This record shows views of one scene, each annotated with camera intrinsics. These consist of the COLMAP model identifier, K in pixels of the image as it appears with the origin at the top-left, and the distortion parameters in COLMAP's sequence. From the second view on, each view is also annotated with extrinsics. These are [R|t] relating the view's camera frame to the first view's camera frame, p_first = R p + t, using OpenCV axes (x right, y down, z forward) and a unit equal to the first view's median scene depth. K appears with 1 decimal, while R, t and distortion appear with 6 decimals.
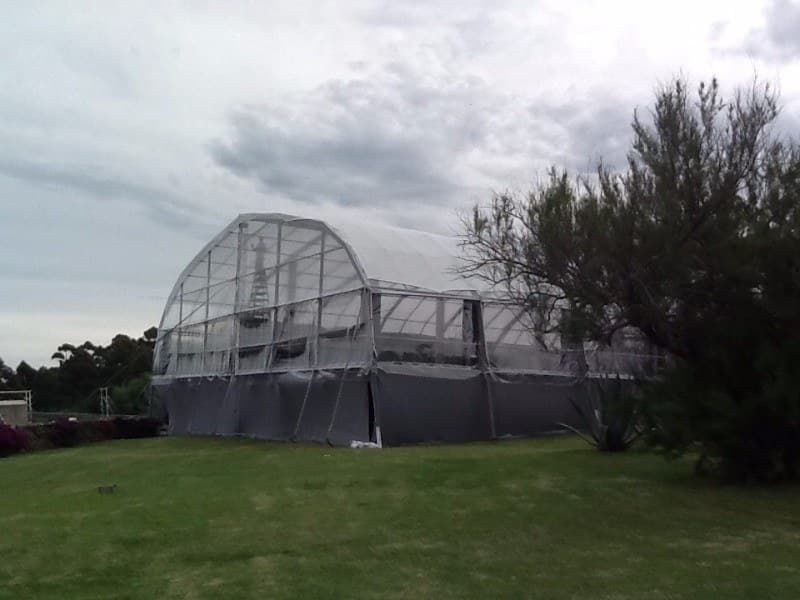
lens RADIAL K [[982.5, 0, 400.0], [0, 982.5, 300.0], [0, 0, 1]] dist [0.030421, -0.080169]
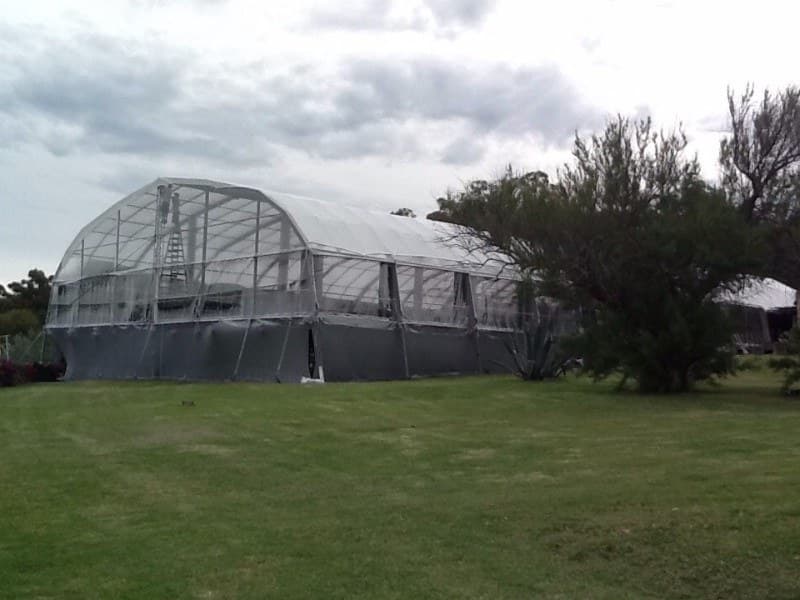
lens RADIAL K [[982.5, 0, 400.0], [0, 982.5, 300.0], [0, 0, 1]] dist [0.030421, -0.080169]
pose [[0.978027, 0.020979, 0.207422, -0.161102], [-0.029185, 0.998904, 0.036580, 0.001340], [-0.206428, -0.041830, 0.977567, -0.171170]]
